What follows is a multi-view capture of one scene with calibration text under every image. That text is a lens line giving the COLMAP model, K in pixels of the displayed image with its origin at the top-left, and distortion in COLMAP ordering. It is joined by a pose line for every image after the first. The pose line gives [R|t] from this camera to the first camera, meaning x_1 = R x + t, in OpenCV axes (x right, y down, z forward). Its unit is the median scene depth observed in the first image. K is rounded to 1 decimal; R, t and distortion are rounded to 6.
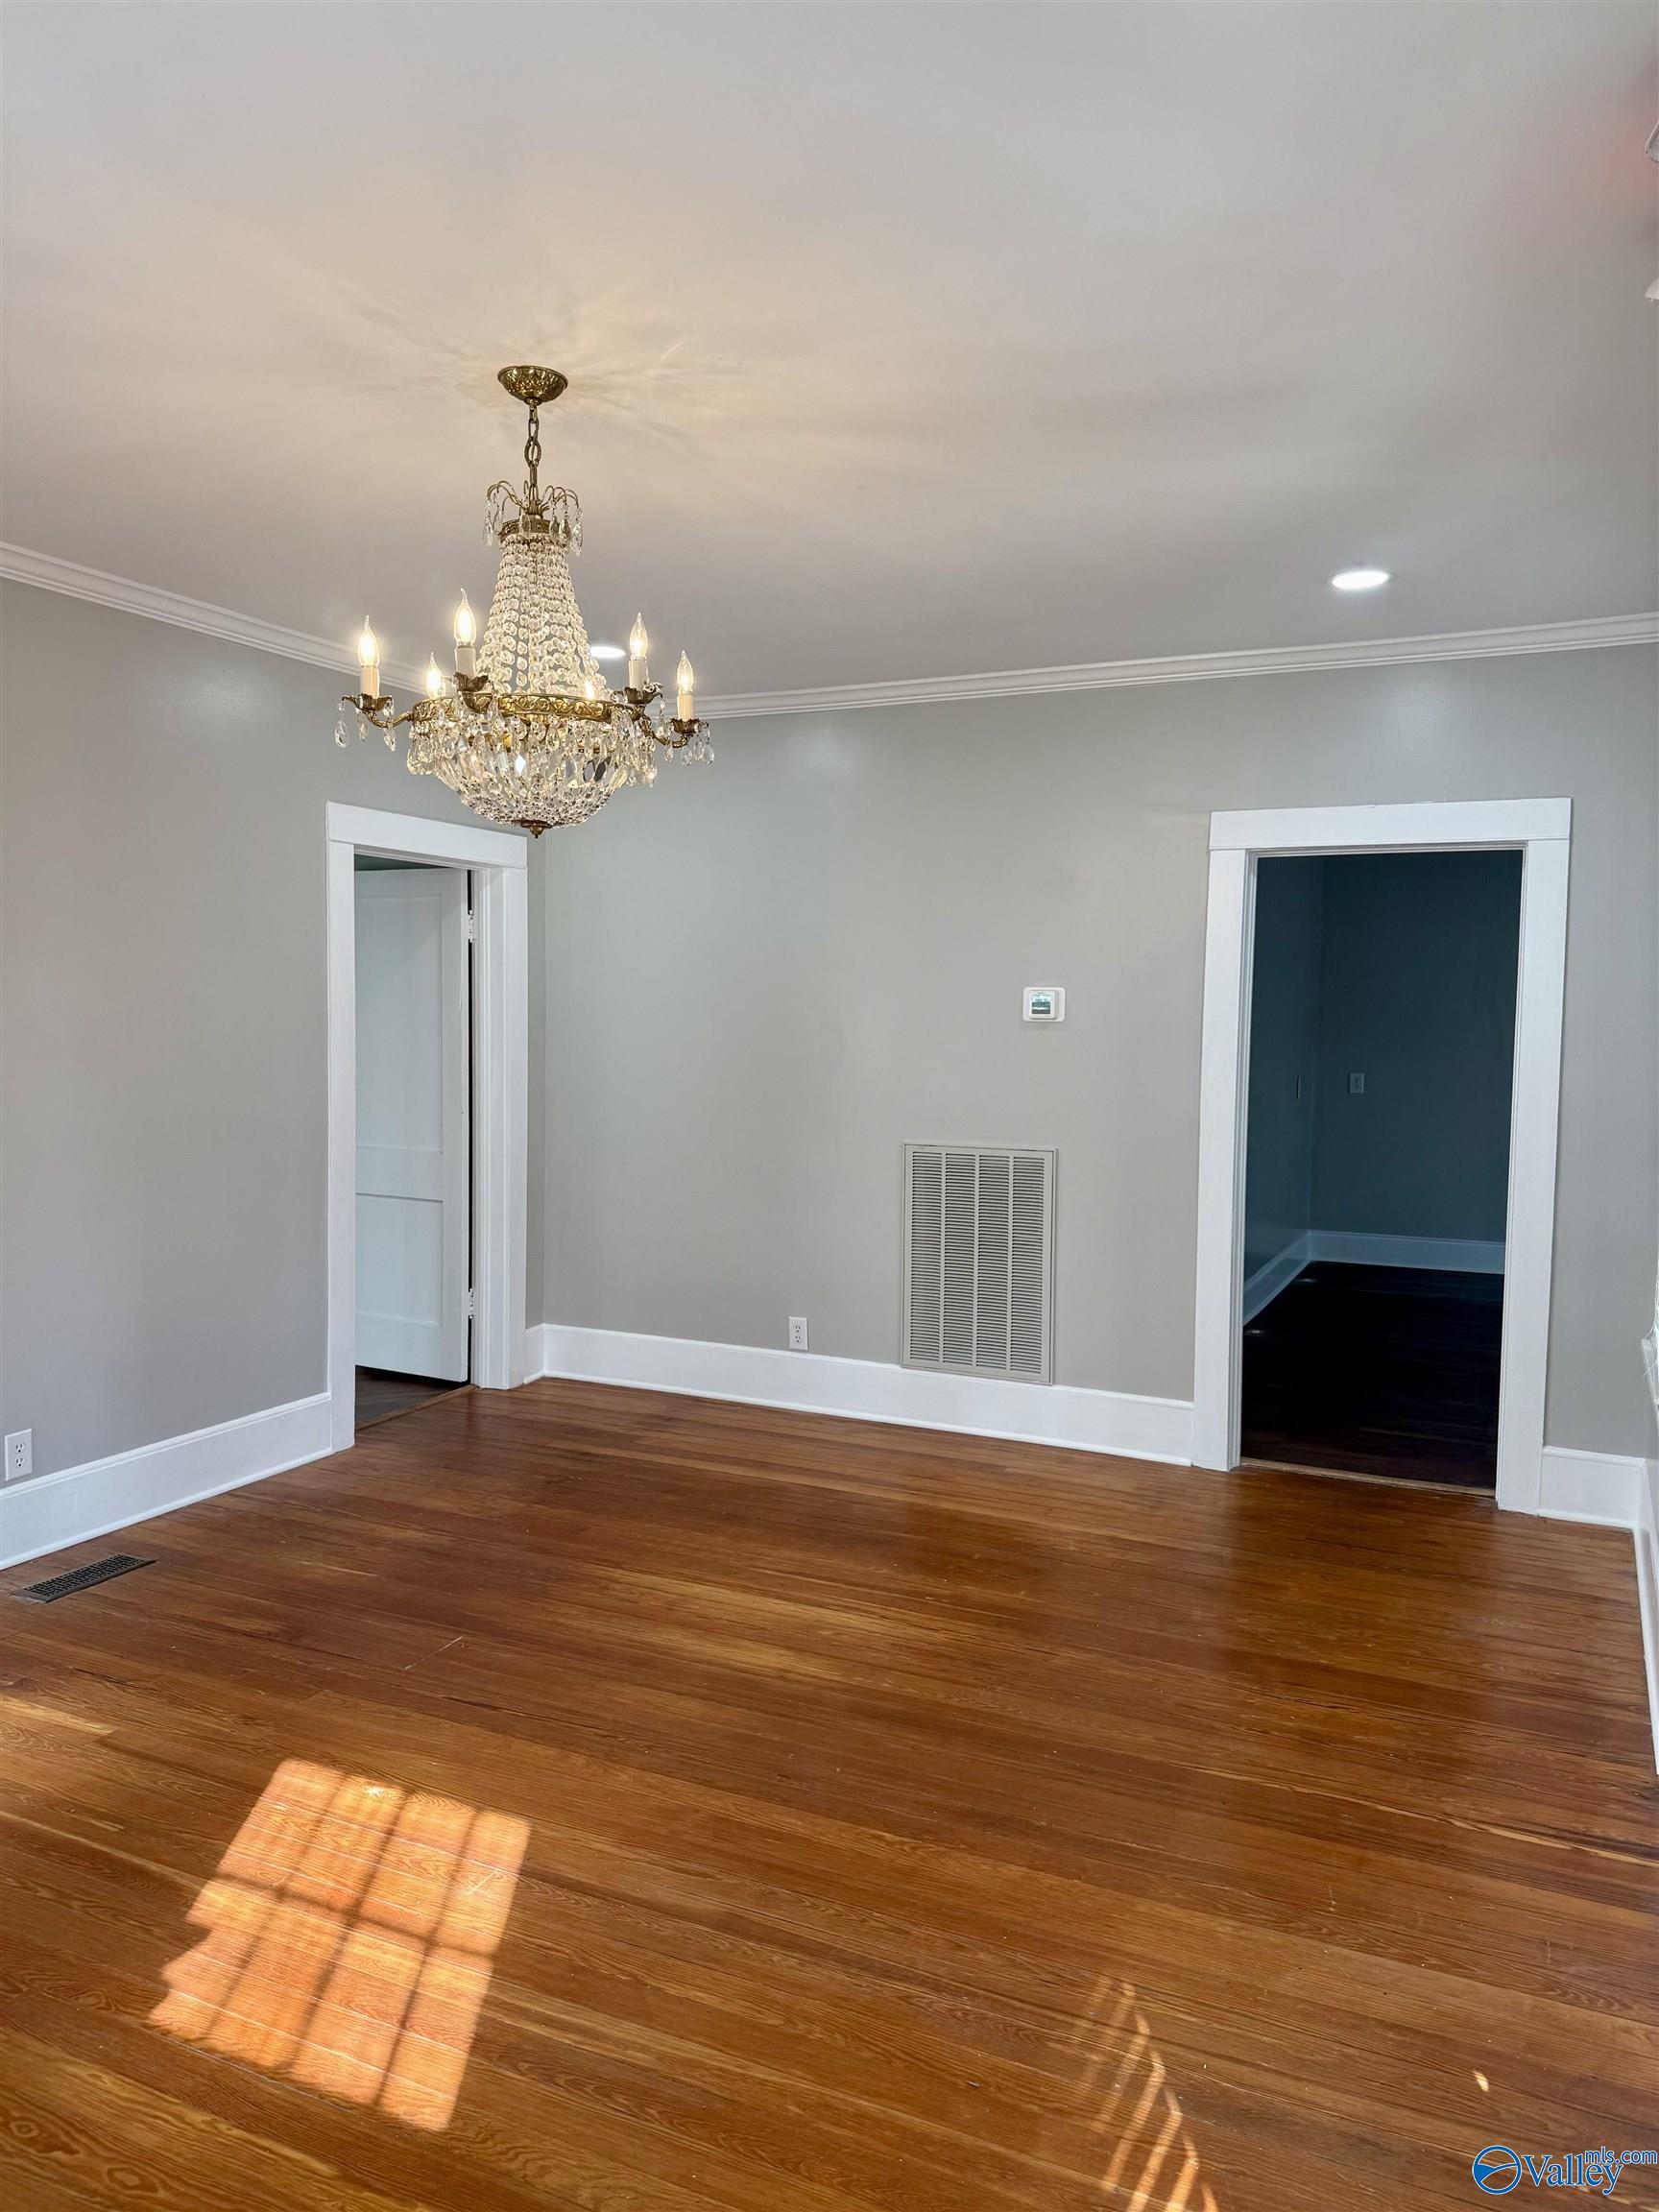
lens RADIAL K [[1563.2, 0, 822.6], [0, 1563.2, 1107.1], [0, 0, 1]] dist [0.041711, 0.001250]
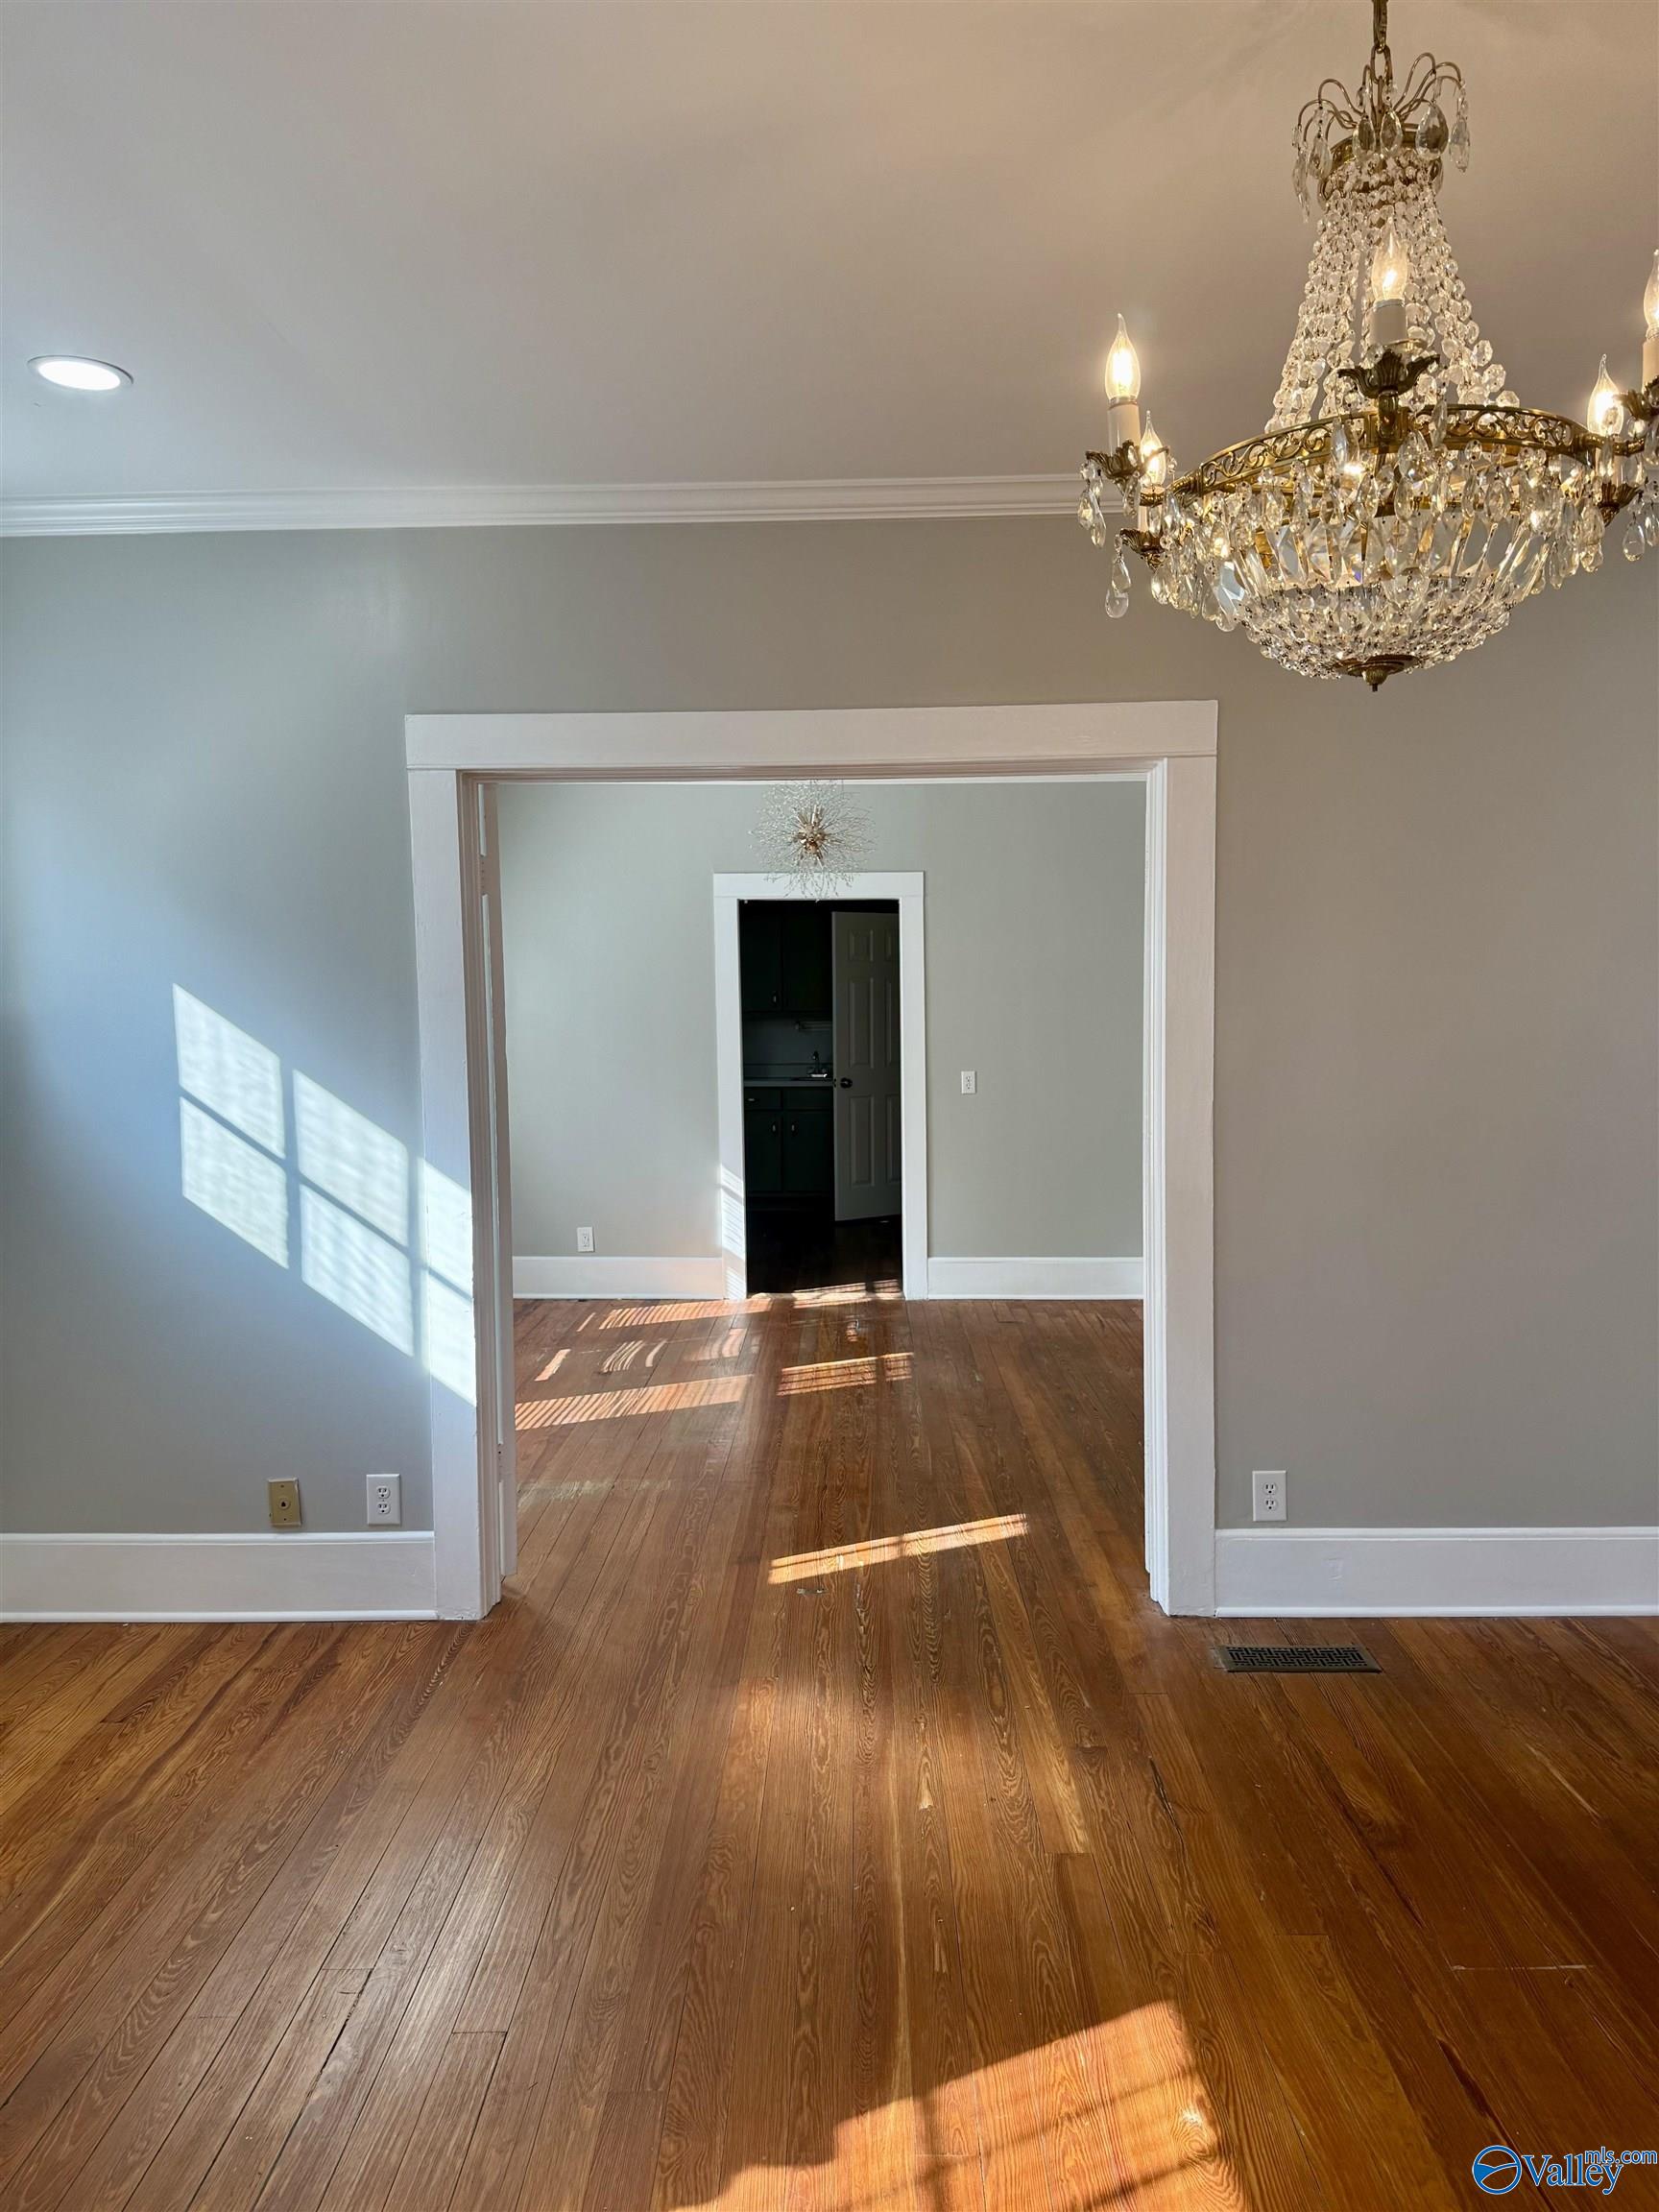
lens RADIAL K [[1593.6, 0, 858.3], [0, 1593.6, 1087.5], [0, 0, 1]] dist [0.005897, -0.000959]
pose [[0.433560, 0.038801, -0.900289, 0.278446], [-0.042701, 0.998835, 0.022484, -0.029771], [0.900112, 0.028695, 0.434712, 0.572847]]
